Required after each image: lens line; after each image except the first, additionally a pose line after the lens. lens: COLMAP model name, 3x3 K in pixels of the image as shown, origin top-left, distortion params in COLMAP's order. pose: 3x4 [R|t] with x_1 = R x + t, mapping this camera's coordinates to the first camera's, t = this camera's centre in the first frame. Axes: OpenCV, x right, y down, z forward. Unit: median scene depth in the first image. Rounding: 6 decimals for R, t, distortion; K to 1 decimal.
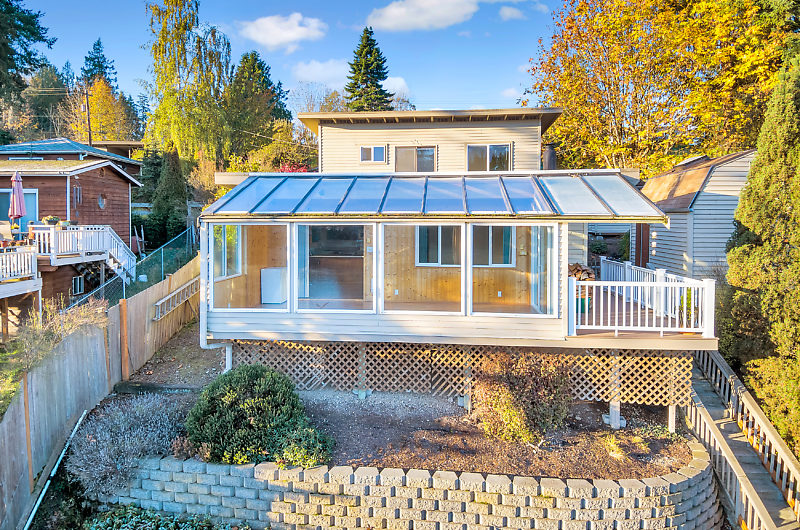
lens RADIAL K [[483.0, 0, 402.2], [0, 483.0, 237.4], [0, 0, 1]] dist [0.035023, -0.049372]
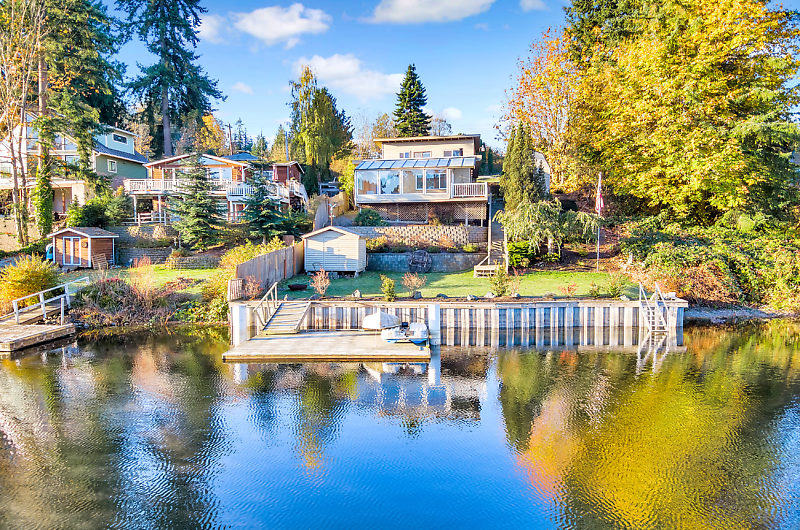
lens RADIAL K [[494.1, 0, 399.9], [0, 494.1, 263.1], [0, 0, 1]] dist [0.023240, -0.046589]
pose [[0.994492, 0.000228, -0.104811, 0.242508], [0.001264, 0.999899, 0.014163, 0.457888], [0.104804, -0.014217, 0.994391, -2.021059]]
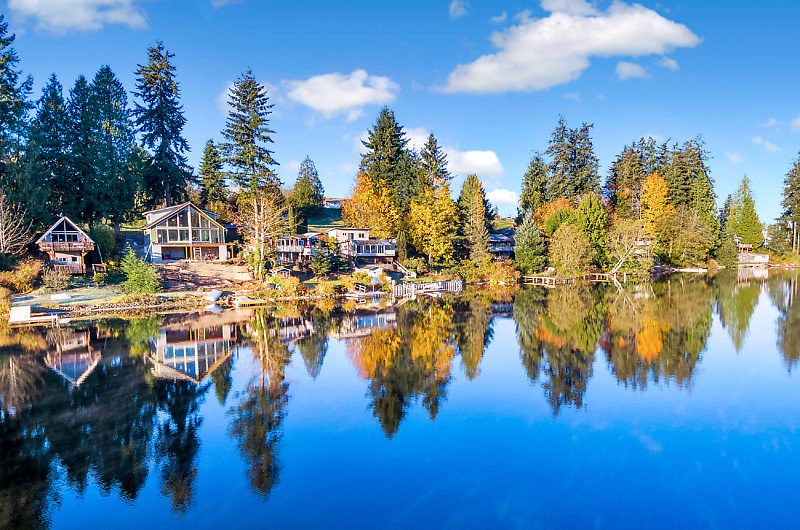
lens RADIAL K [[494.1, 0, 408.6], [0, 494.1, 306.5], [0, 0, 1]] dist [0.023240, -0.046589]
pose [[0.772293, -0.075267, 0.630791, -4.778715], [0.029675, 0.996147, 0.082530, 0.334036], [-0.634573, -0.045019, 0.771551, -6.028382]]
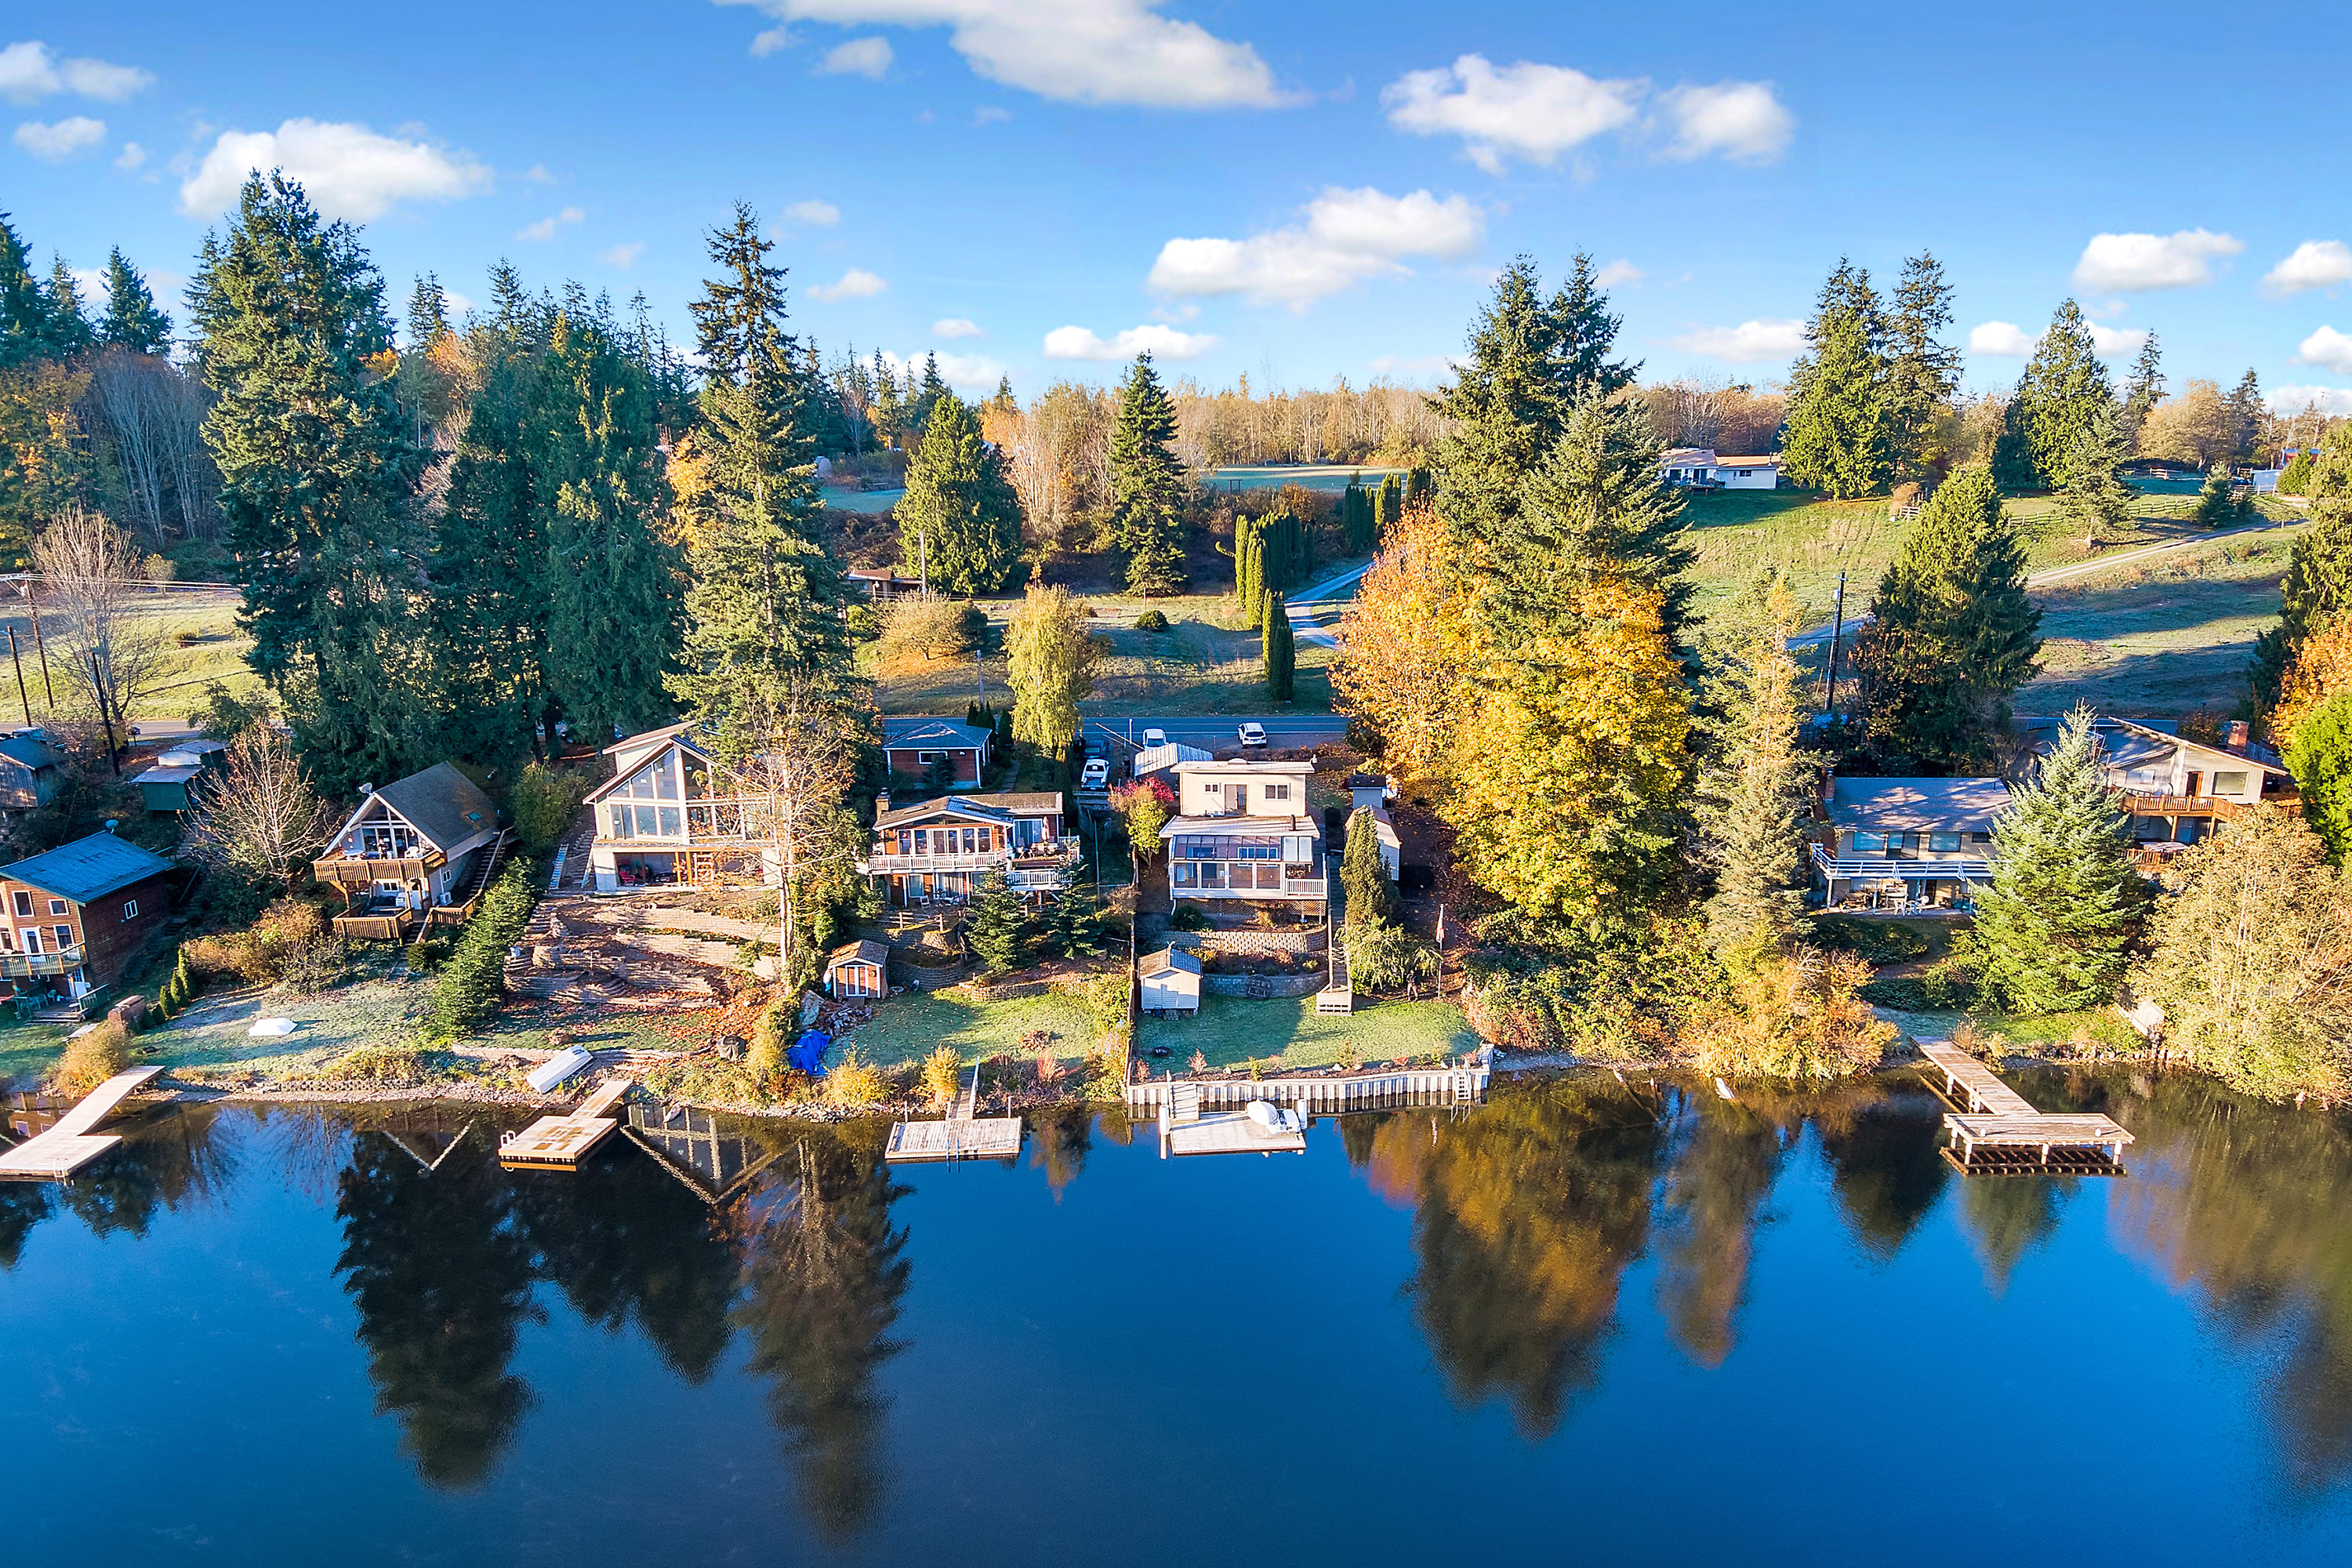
lens RADIAL K [[1452.6, 0, 1168.0], [0, 1452.6, 804.9], [0, 0, 1]] dist [0.023240, -0.046589]
pose [[0.999898, -0.014039, -0.002701, -0.294905], [0.014295, 0.979341, 0.201708, -1.679622], [-0.000187, -0.201726, 0.979442, -5.964612]]
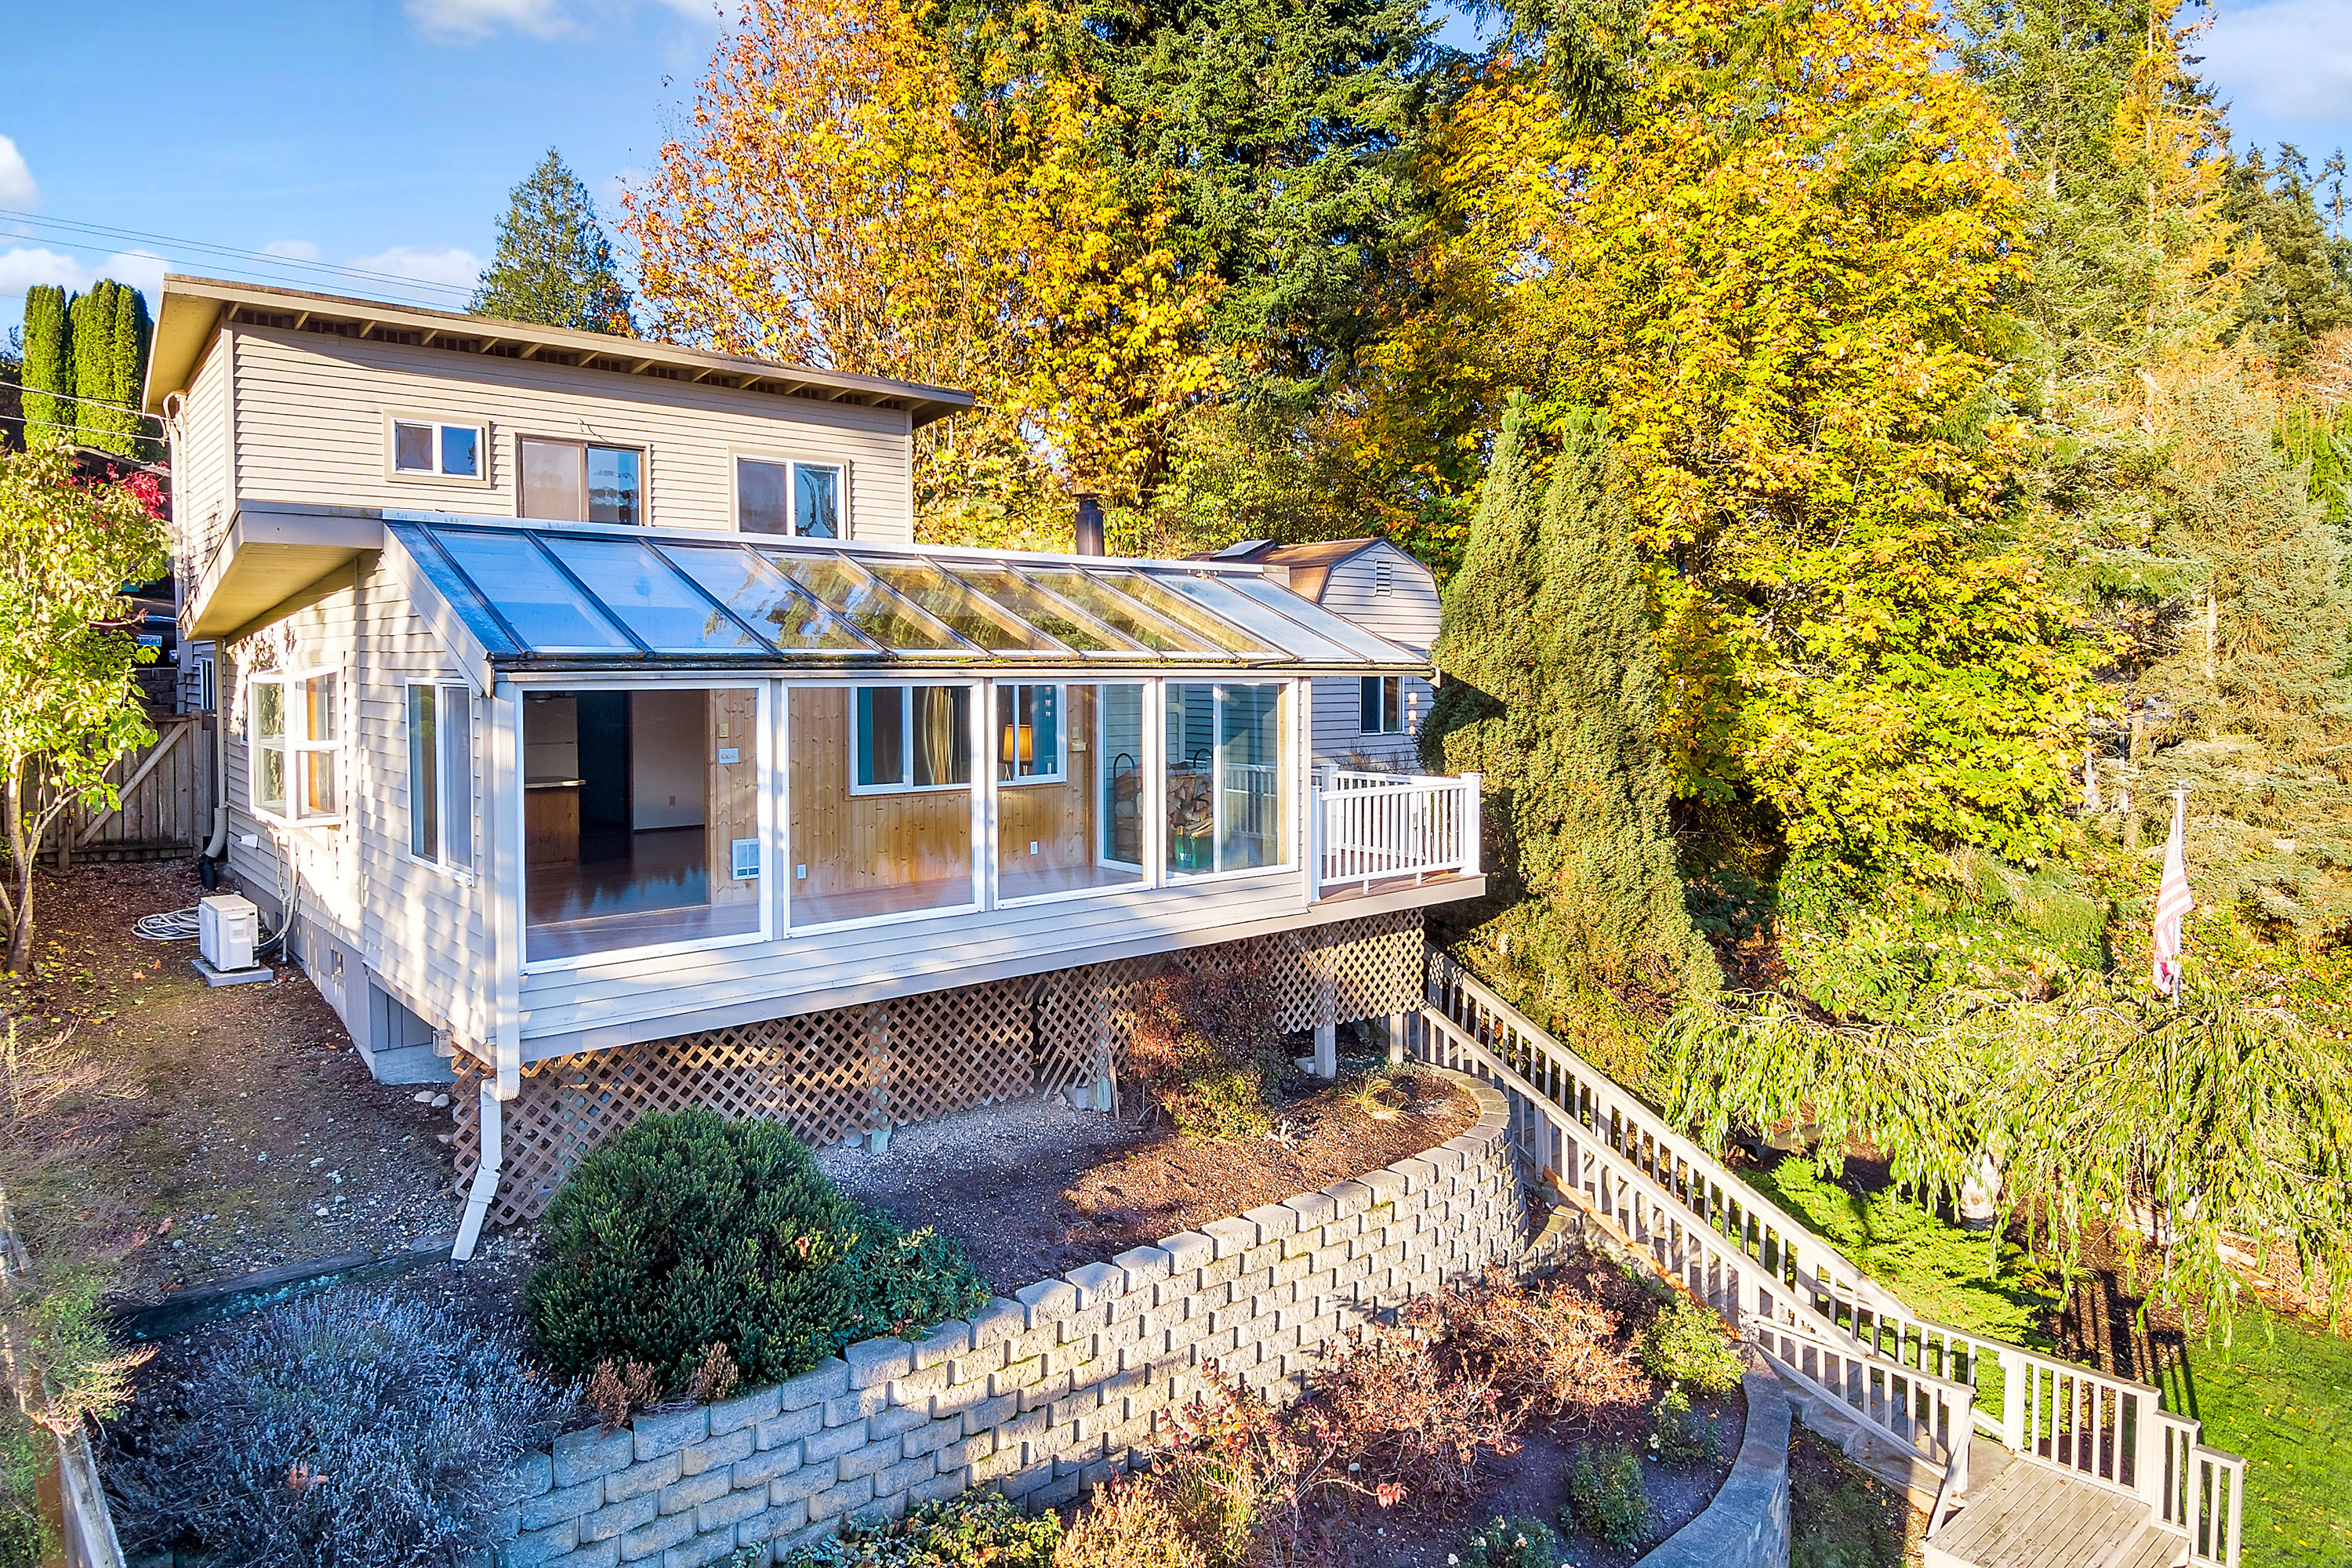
lens RADIAL K [[1420.1, 0, 1180.9], [0, 1420.1, 735.2], [0, 0, 1]] dist [0.035023, -0.049372]
pose [[0.689631, -0.036577, 0.723236, -0.561116], [0.024572, 0.999330, 0.027111, -0.009247], [-0.723744, -0.000925, 0.690068, 0.061210]]
